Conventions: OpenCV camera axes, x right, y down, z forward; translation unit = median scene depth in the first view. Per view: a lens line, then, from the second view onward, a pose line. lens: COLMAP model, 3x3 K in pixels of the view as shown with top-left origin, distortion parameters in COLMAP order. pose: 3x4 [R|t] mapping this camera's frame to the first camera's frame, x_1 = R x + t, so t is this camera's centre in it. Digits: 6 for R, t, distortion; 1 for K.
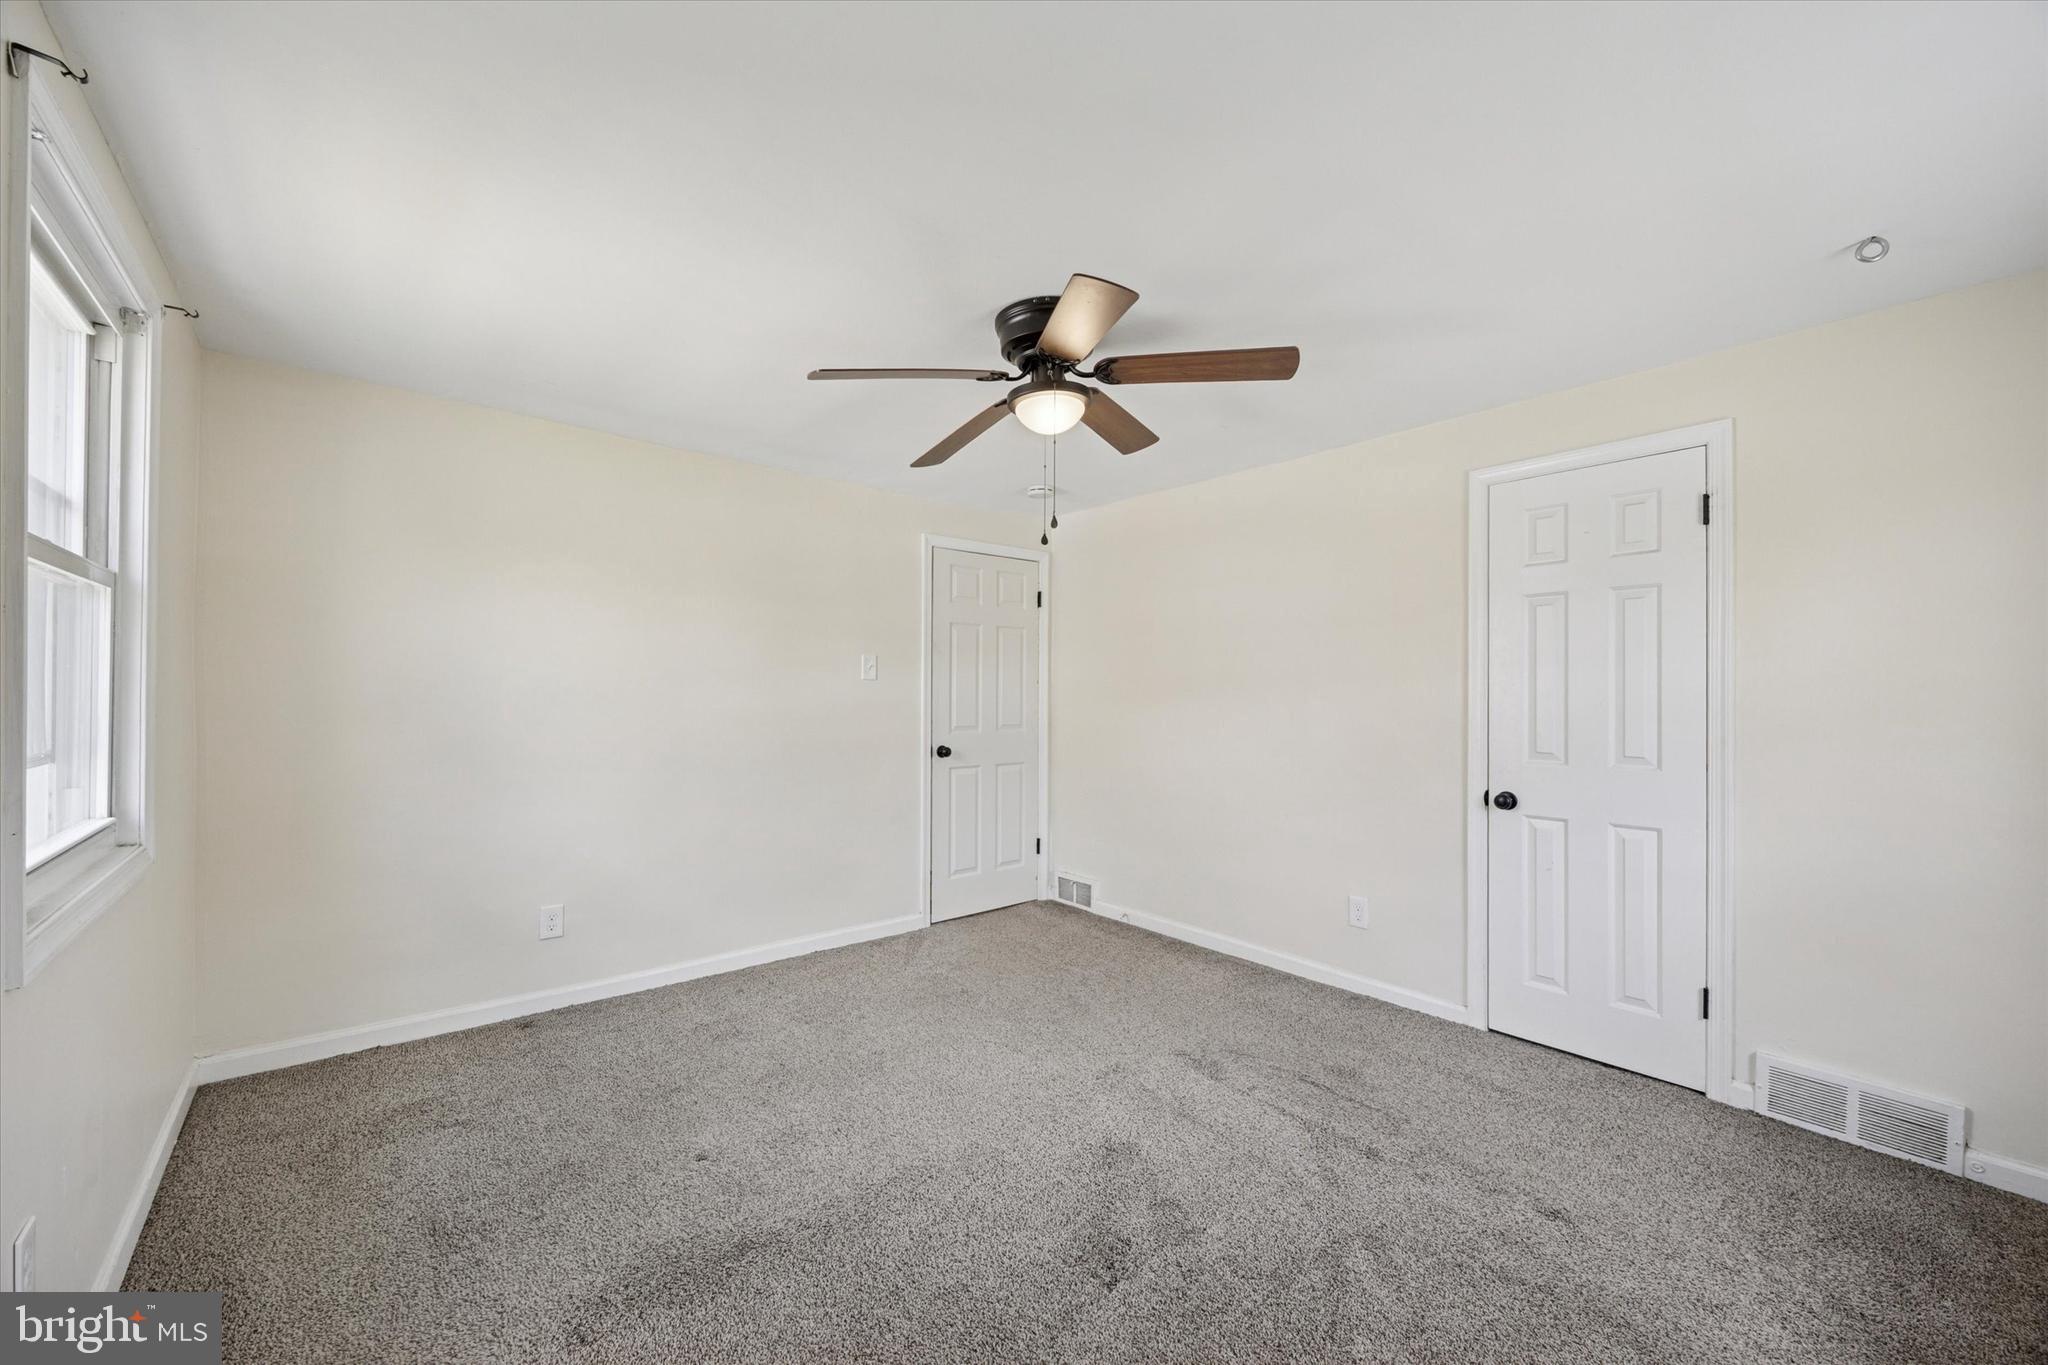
lens RADIAL K [[783.3, 0, 1018.1], [0, 783.3, 682.8], [0, 0, 1]] dist [-0.004113, 0.001145]
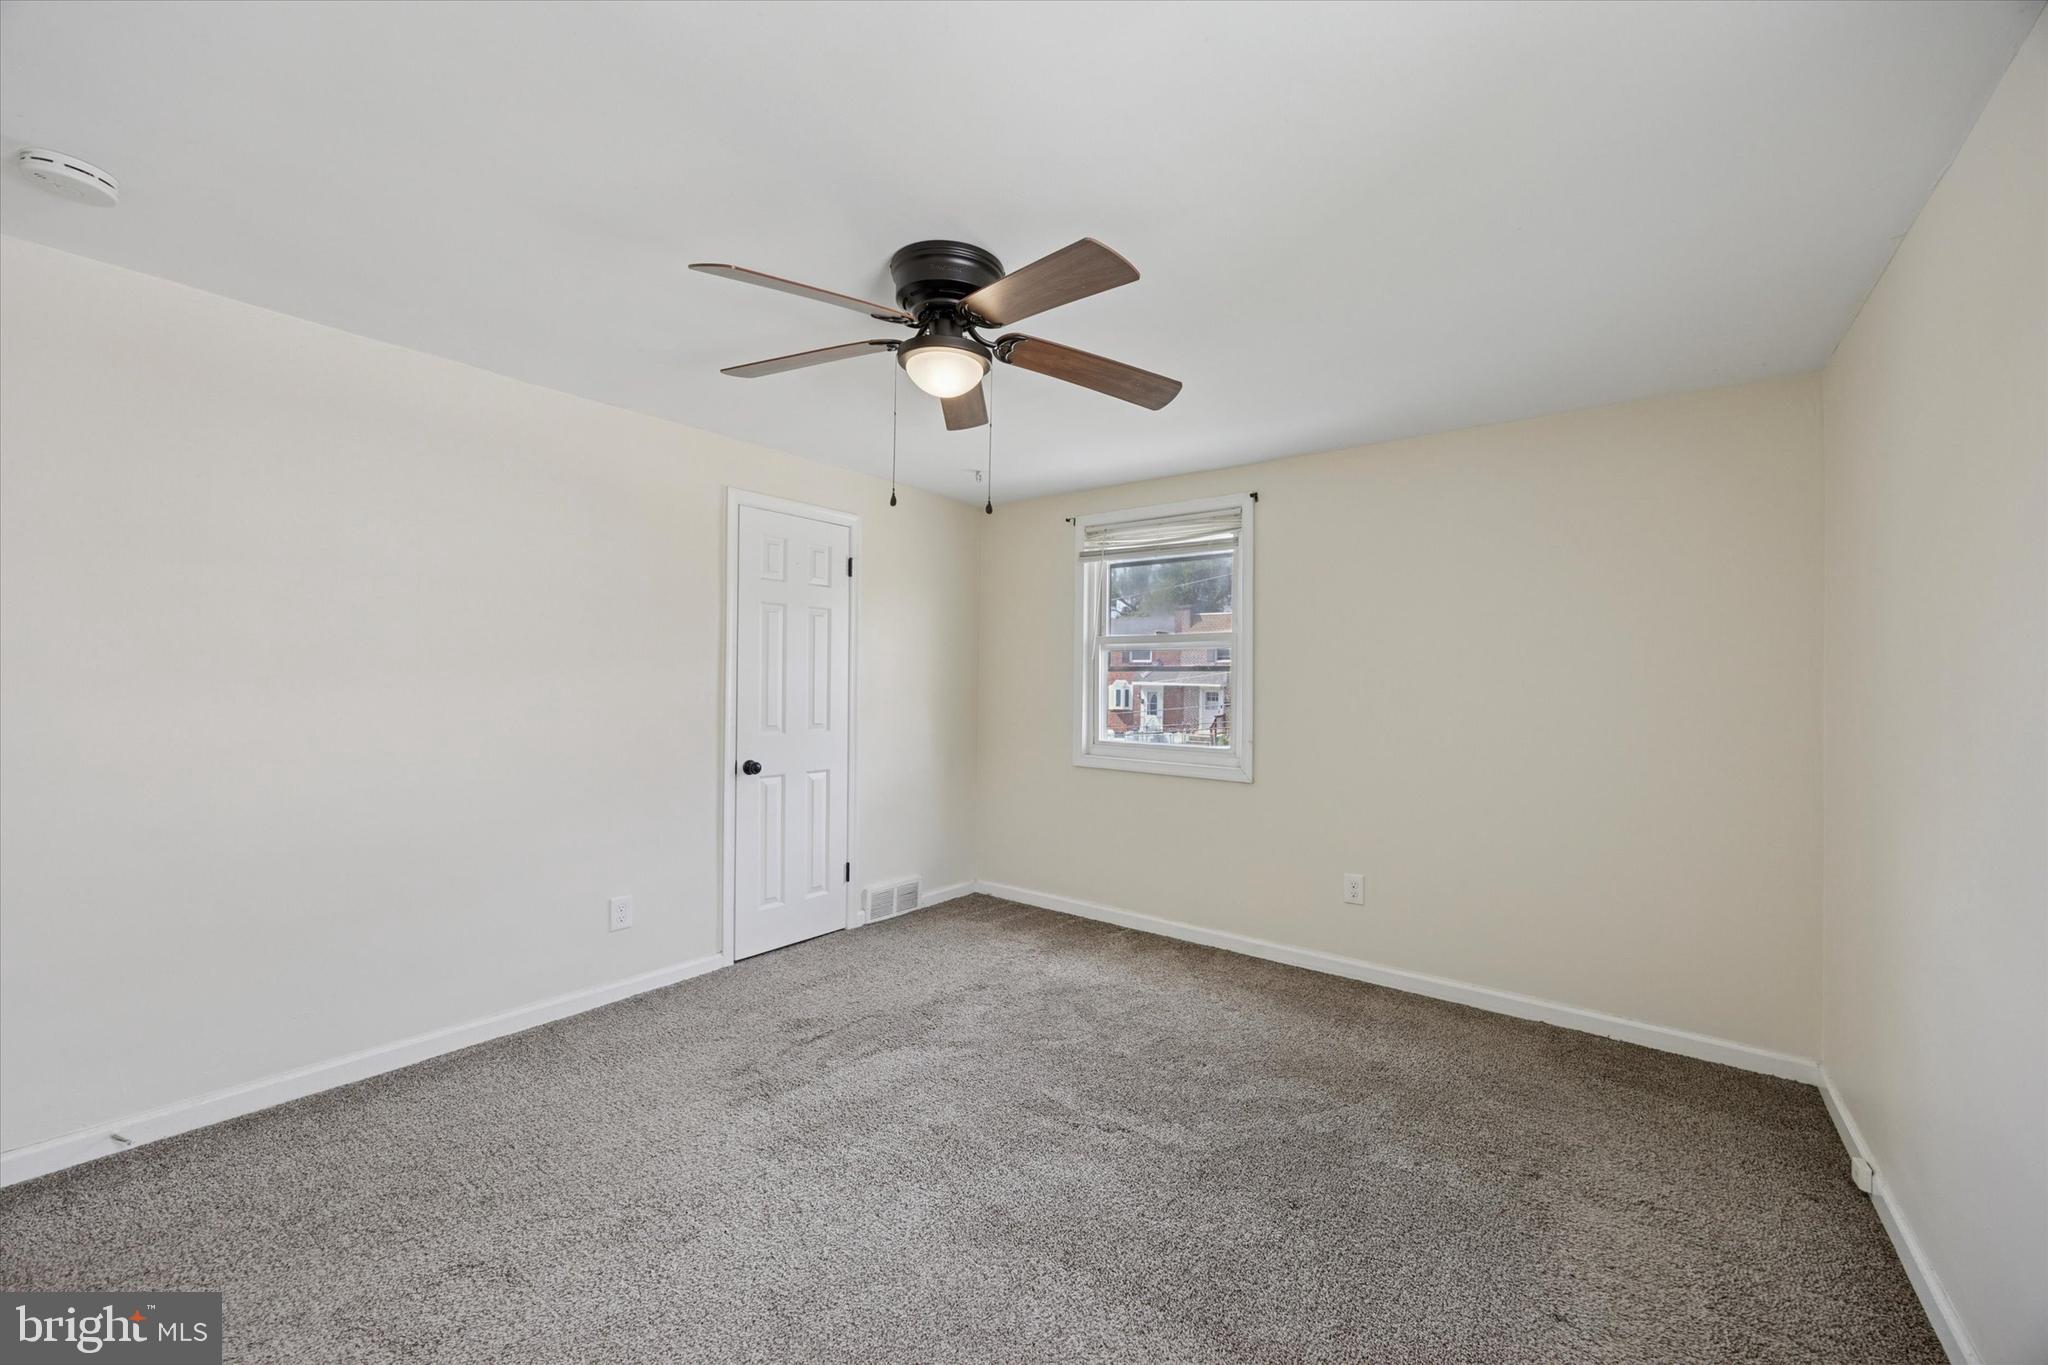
lens RADIAL K [[783.3, 0, 1009.7], [0, 783.3, 676.2], [0, 0, 1]] dist [-0.004113, 0.001145]
pose [[-0.190711, 0.001683, 0.981645, -0.676690], [-0.021470, 0.999752, -0.005885, 0.006107], [-0.981411, -0.022198, -0.190628, 0.861454]]
